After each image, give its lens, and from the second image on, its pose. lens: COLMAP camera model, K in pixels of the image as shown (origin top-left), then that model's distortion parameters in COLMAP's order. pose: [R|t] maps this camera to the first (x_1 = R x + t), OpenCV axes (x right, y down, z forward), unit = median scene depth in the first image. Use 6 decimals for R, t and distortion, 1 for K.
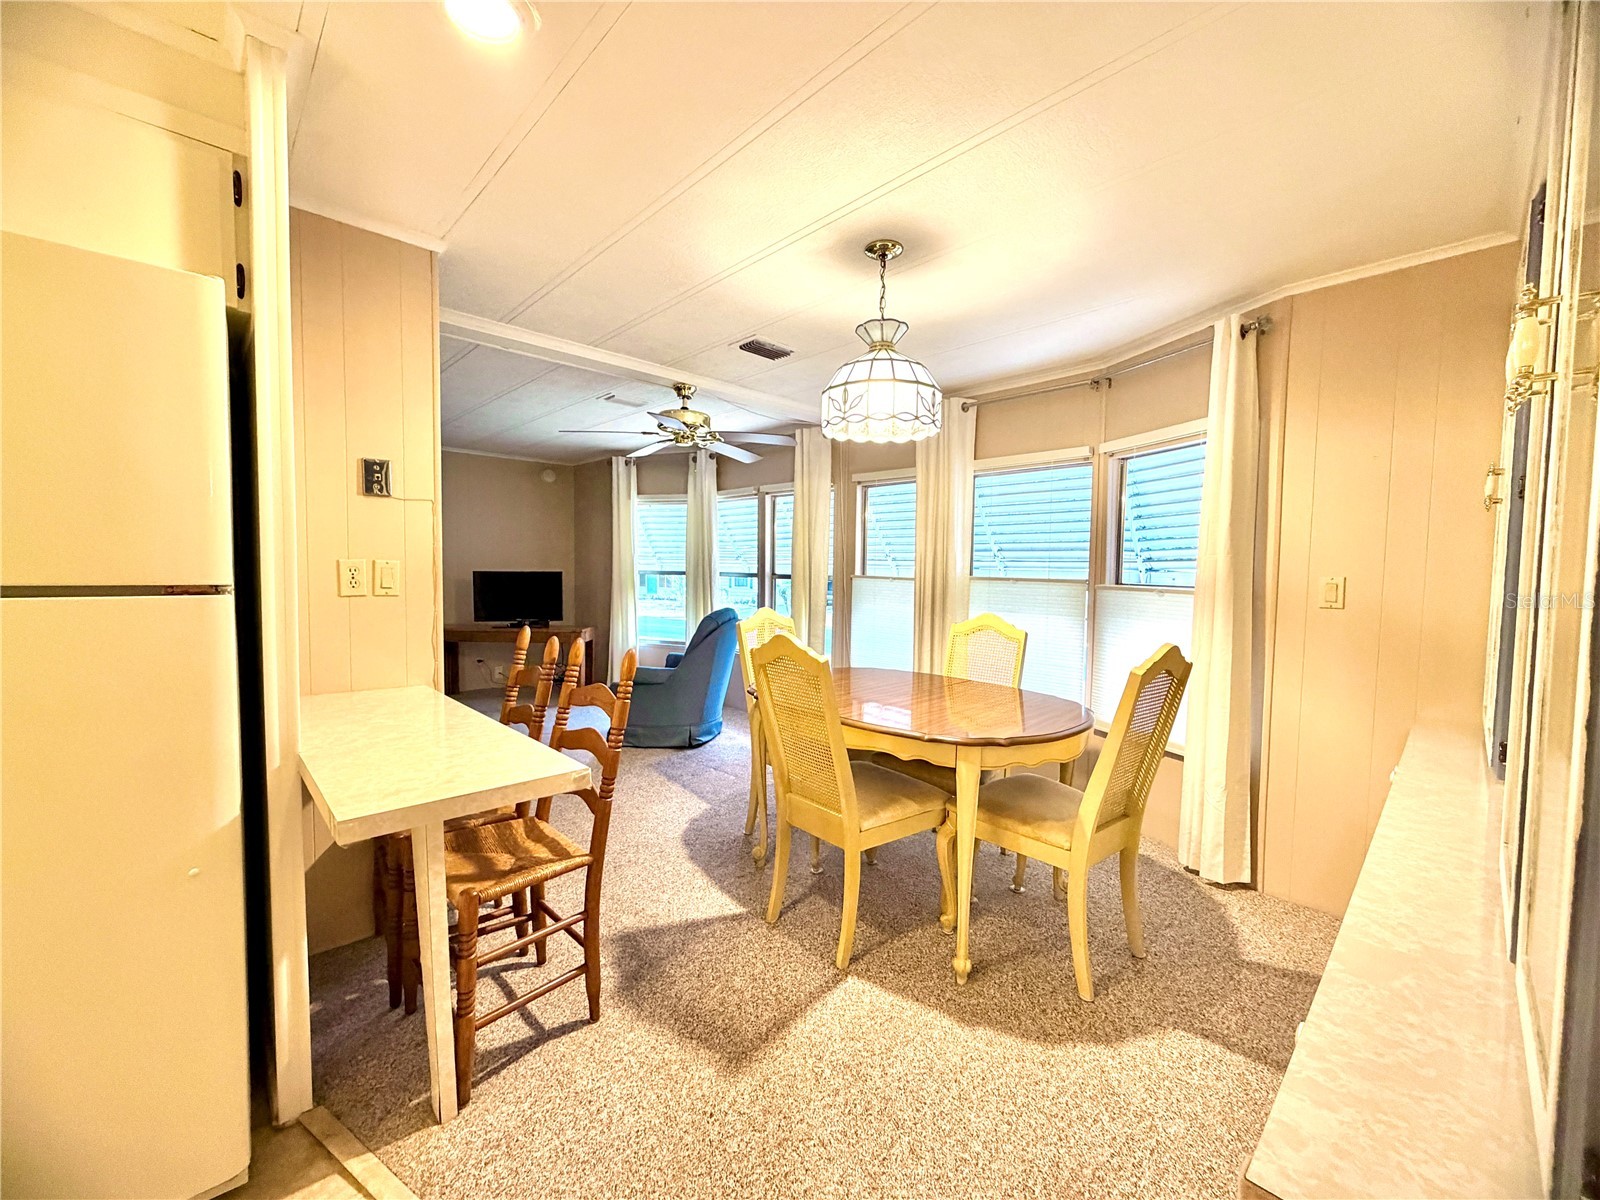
lens RADIAL K [[637.9, 0, 797.9], [0, 637.9, 596.7], [0, 0, 1]] dist [-0.011897, 0.000052]
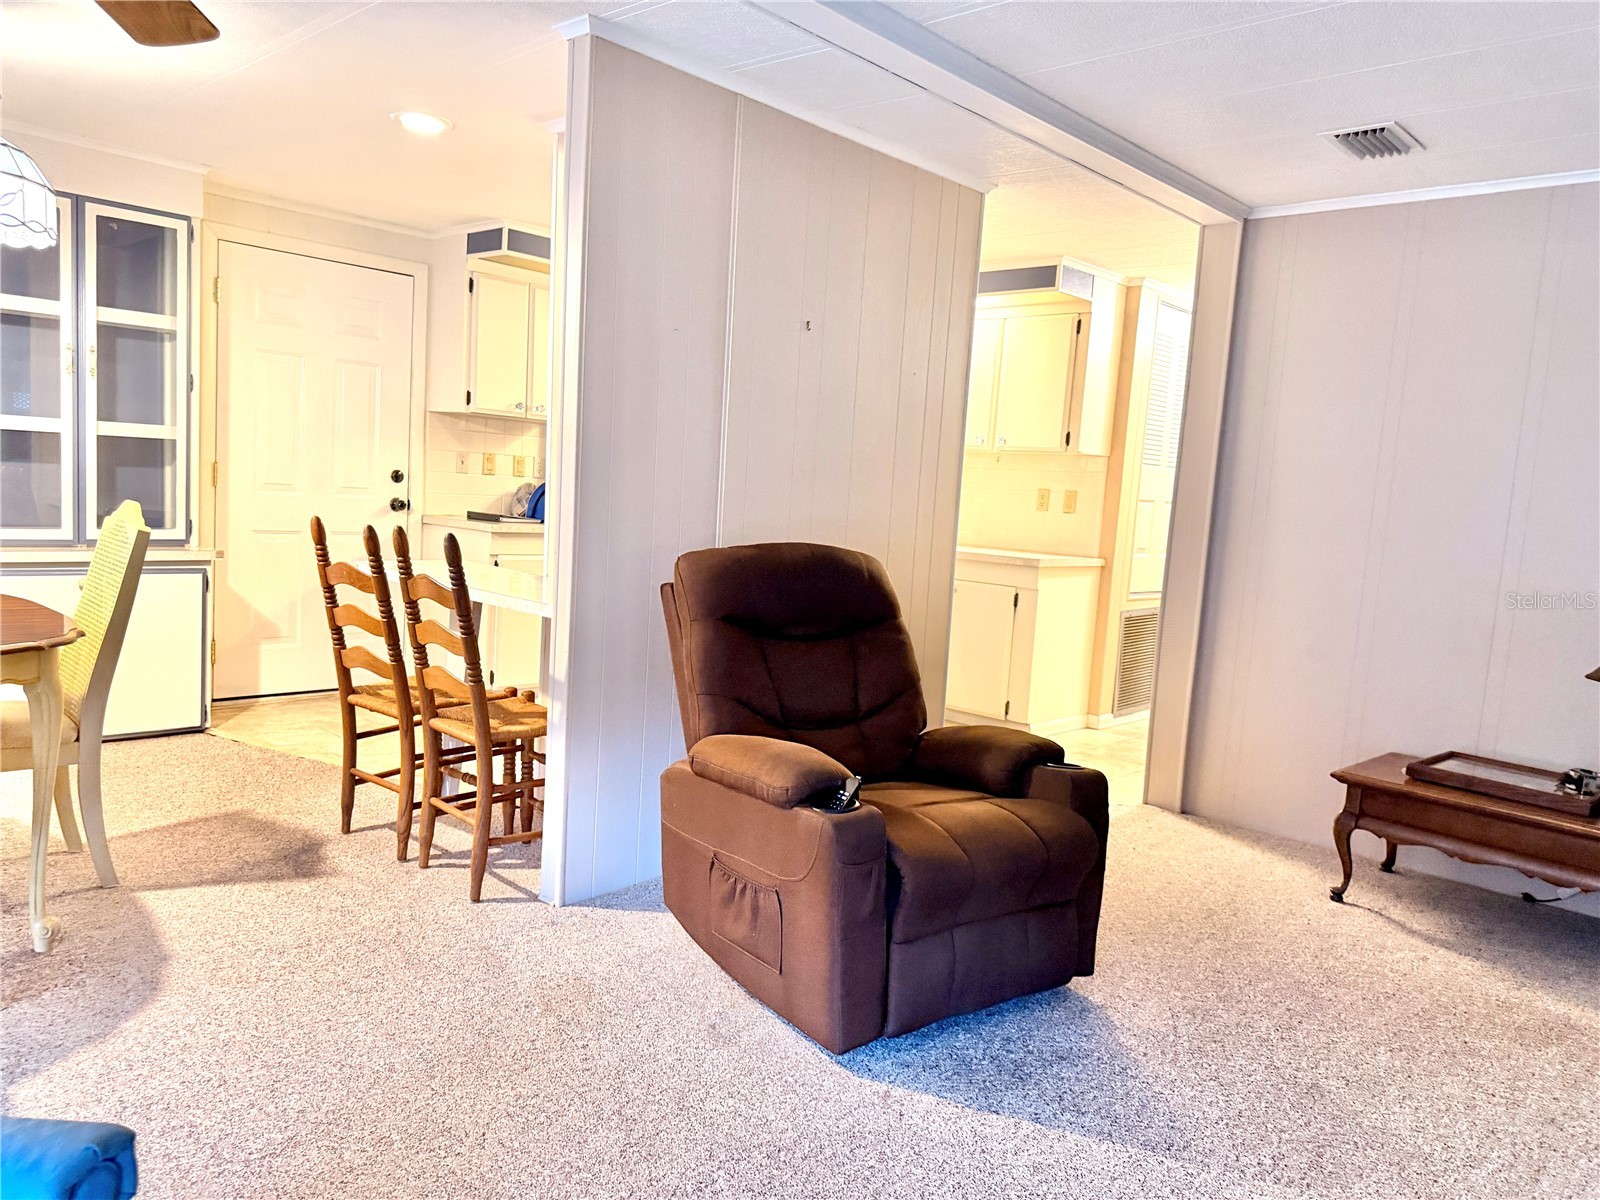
lens RADIAL K [[1132.7, 0, 792.0], [0, 1132.7, 604.6], [0, 0, 1]] dist [0.023274, -0.038538]
pose [[-0.995579, -0.066525, -0.066309, -0.655991], [-0.076231, 0.984712, 0.156624, -0.093677], [0.054875, 0.160986, -0.985430, 2.052392]]
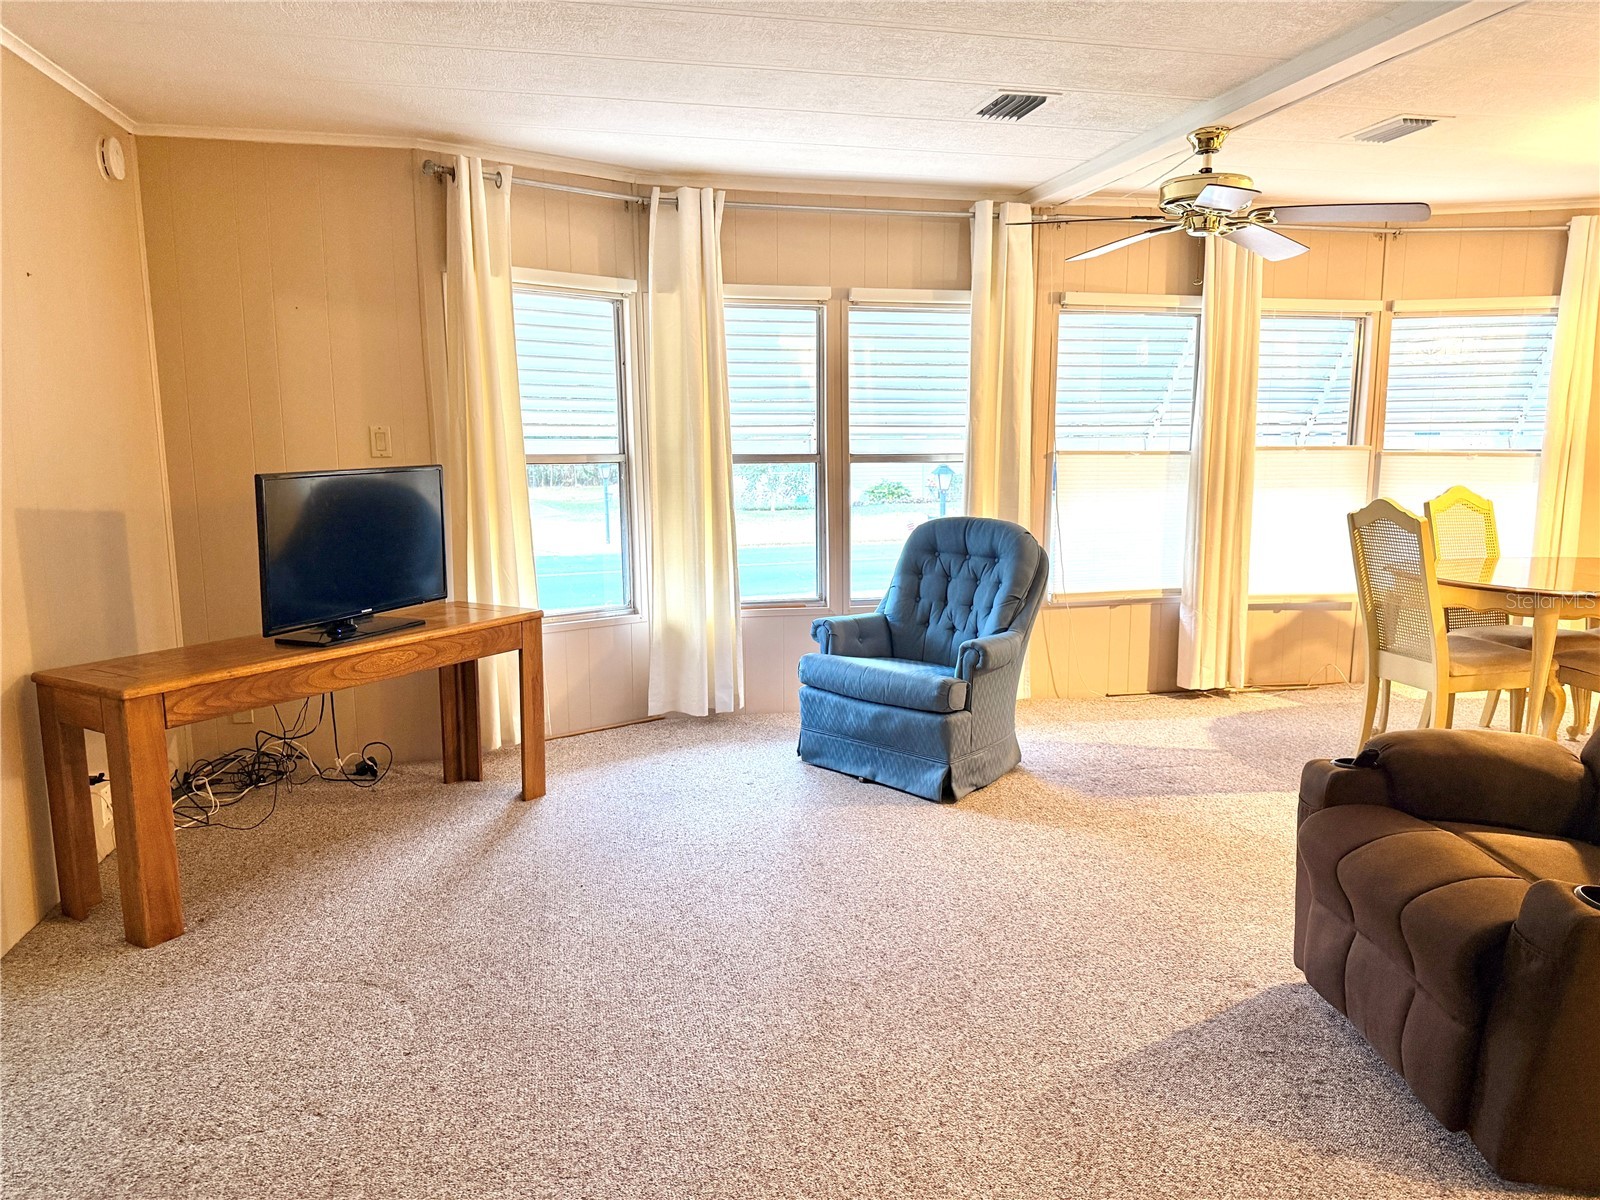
lens RADIAL K [[1122.2, 0, 800.0], [0, 1122.2, 600.0], [0, 0, 1]] dist [0.174421, -0.296717]
pose [[0.501463, -0.141441, 0.853539, -1.857766], [0.046472, 0.989526, 0.136673, -0.094948], [-0.863930, -0.028871, 0.502783, 1.105651]]
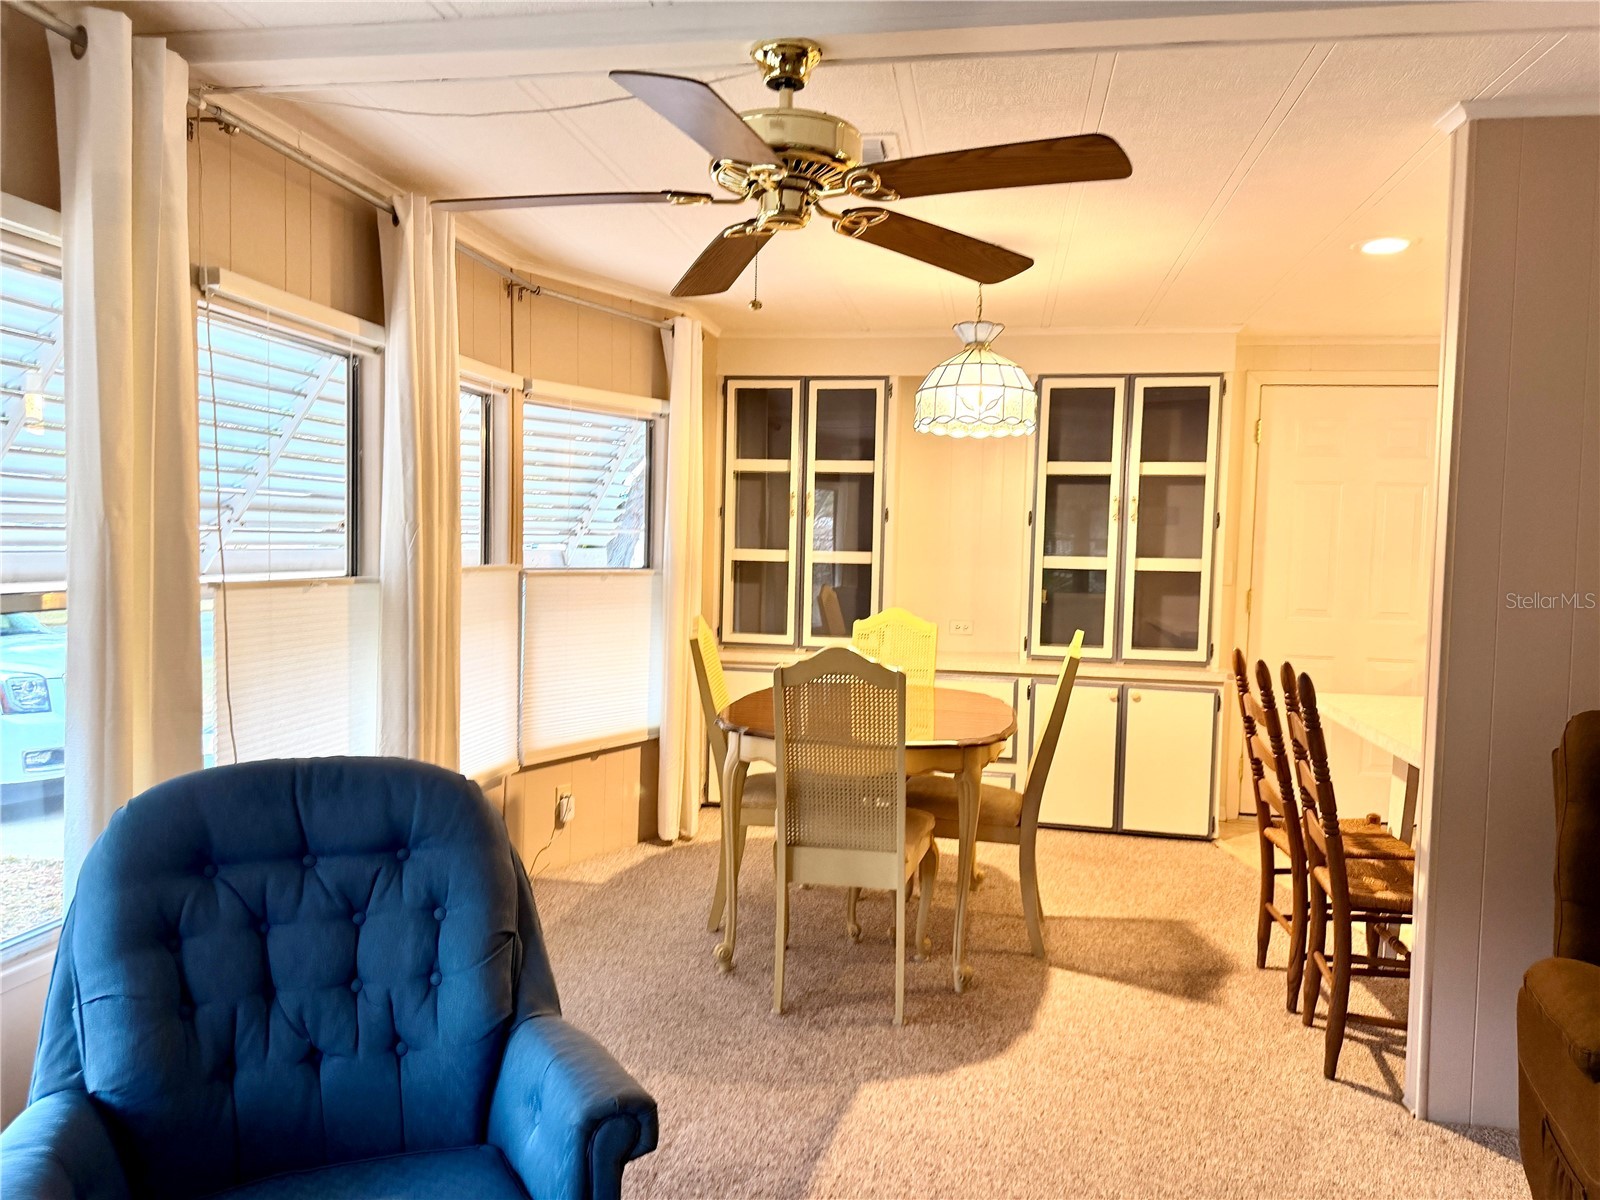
lens RADIAL K [[1132.2, 0, 815.4], [0, 1132.2, 596.4], [0, 0, 1]] dist [0.004355, 0.002598]
pose [[-0.604975, -0.068324, 0.793308, -0.961672], [0.005015, 0.995965, 0.089602, -0.133816], [-0.796229, 0.058185, -0.602191, 1.926214]]
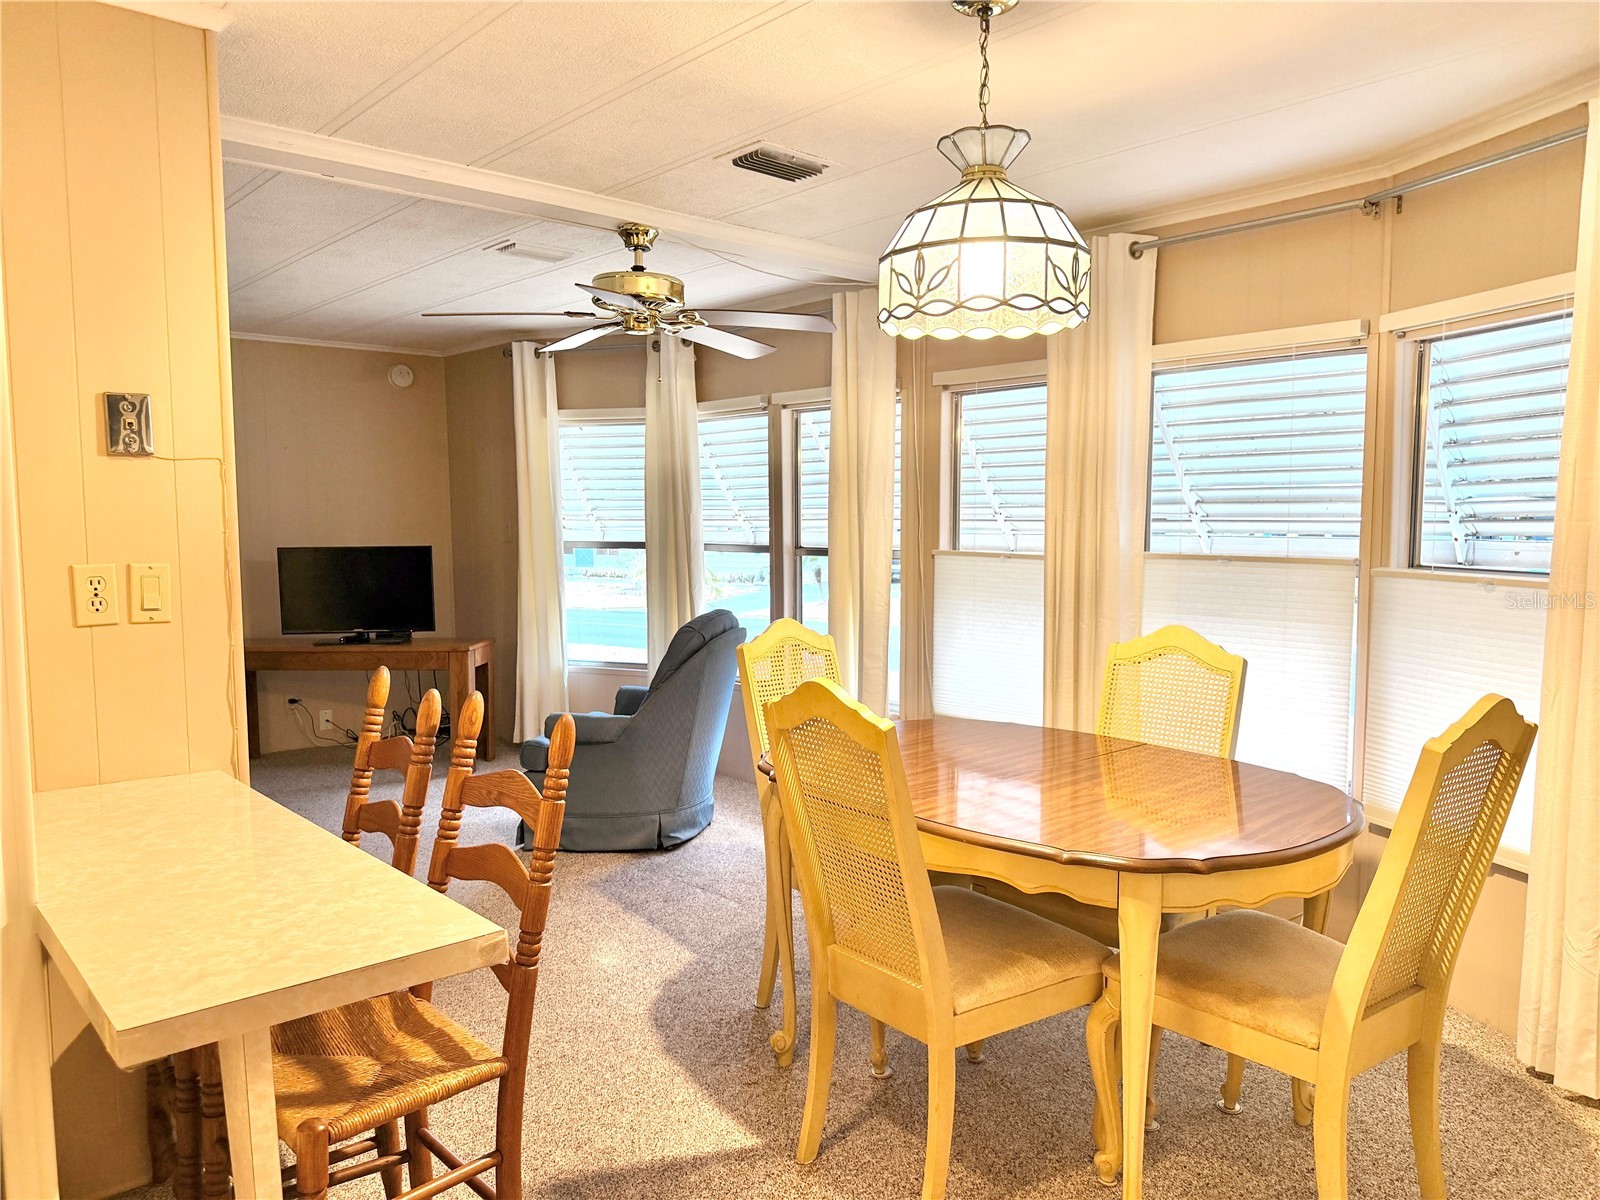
lens RADIAL K [[1132.7, 0, 792.0], [0, 1132.7, 604.6], [0, 0, 1]] dist [0.023274, -0.038538]
pose [[0.998982, -0.013986, -0.042886, -0.001185], [0.015524, 0.999241, 0.035730, -0.038913], [0.042354, -0.036359, 0.998441, -0.032064]]
